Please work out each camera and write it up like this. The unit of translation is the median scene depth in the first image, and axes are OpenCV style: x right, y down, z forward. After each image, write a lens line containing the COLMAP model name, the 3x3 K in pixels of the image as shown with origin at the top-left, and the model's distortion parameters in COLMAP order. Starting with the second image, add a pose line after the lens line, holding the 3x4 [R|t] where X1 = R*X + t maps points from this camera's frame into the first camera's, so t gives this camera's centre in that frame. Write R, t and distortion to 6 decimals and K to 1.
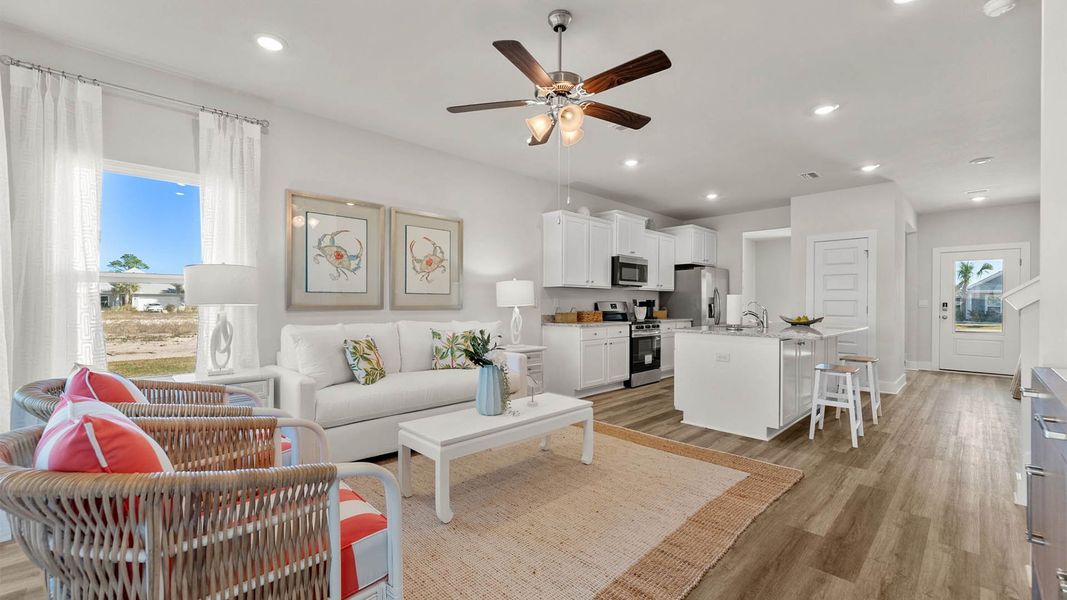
lens RADIAL K [[431.1, 0, 531.7], [0, 431.1, 305.1], [0, 0, 1]] dist [0.003937, 0.000054]
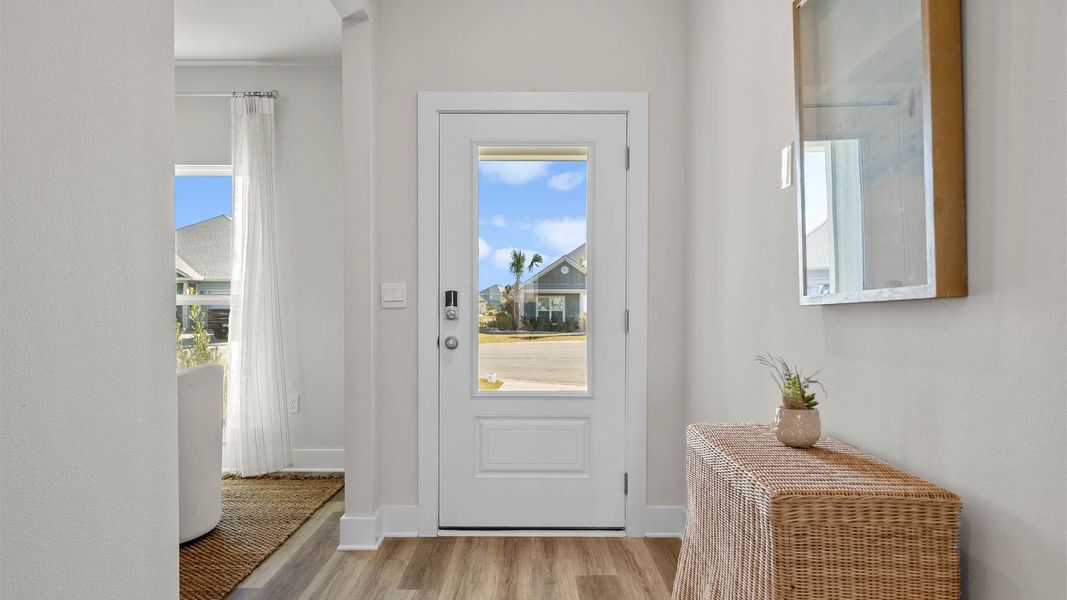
lens RADIAL K [[695.7, 0, 532.8], [0, 695.7, 299.2], [0, 0, 1]] dist [0.000237, 0.000850]
pose [[0.692753, 0.007736, 0.721133, 0.755709], [0.004841, 0.999870, -0.015377, 0.007644], [-0.721159, 0.014143, 0.692626, 0.735843]]
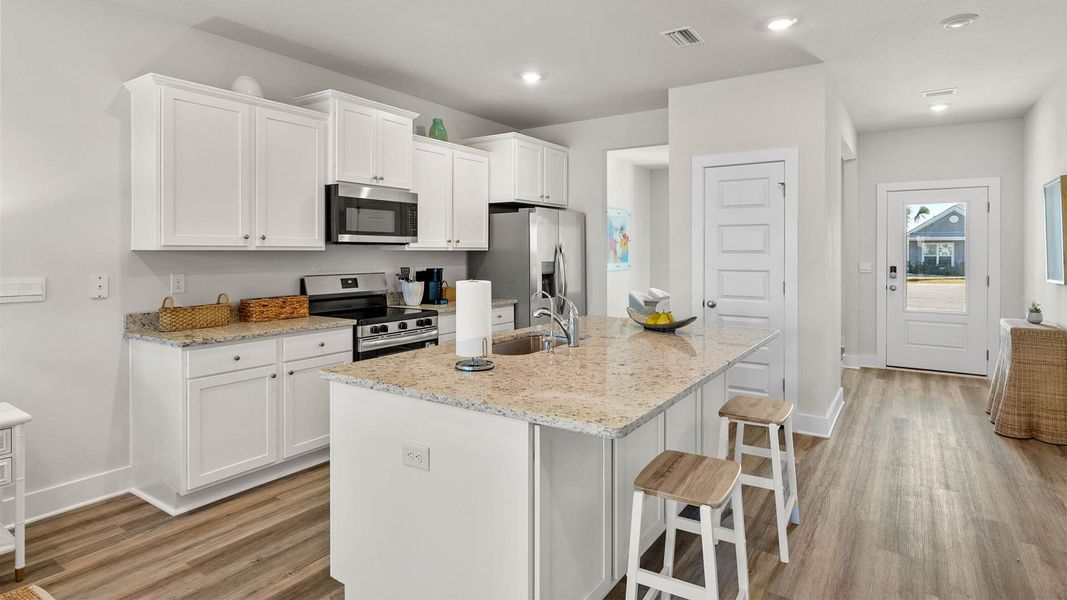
lens RADIAL K [[560.4, 0, 535.9], [0, 560.4, 251.8], [0, 0, 1]] dist [-0.002546, 0.000824]
pose [[0.978015, -0.003964, 0.208498, 0.268843], [0.004626, 0.999986, -0.002690, -0.031819], [-0.208485, 0.003596, 0.978019, 0.307422]]
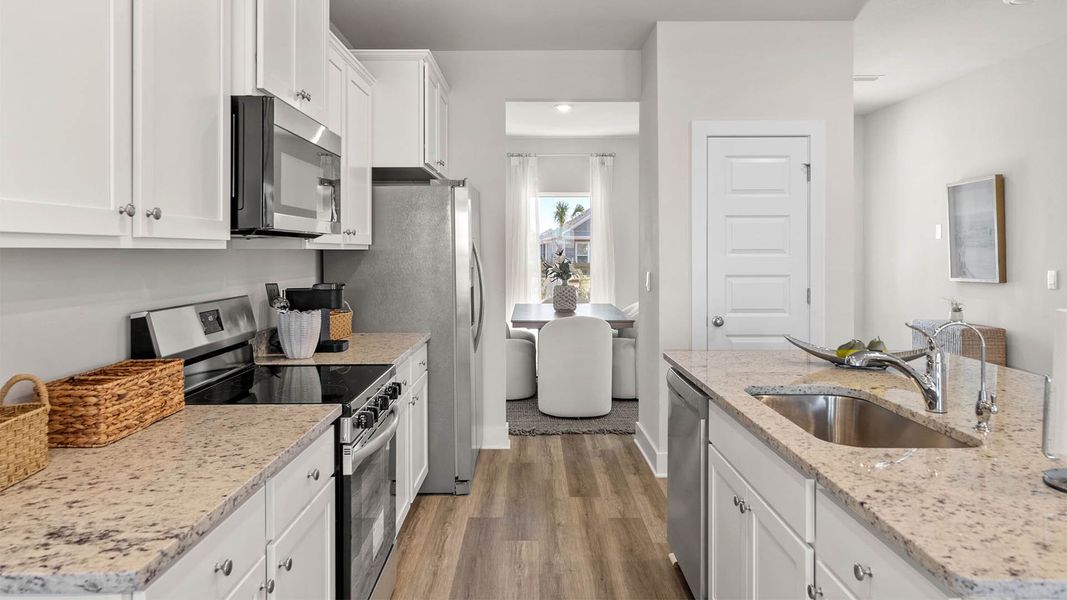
lens RADIAL K [[702.0, 0, 525.2], [0, 702.0, 246.3], [0, 0, 1]] dist [-0.008132, -0.003048]
pose [[0.697035, -0.000237, 0.717037, 0.039740], [0.007201, 0.999952, -0.006670, -0.034074], [-0.717001, 0.009813, 0.697003, 0.622282]]
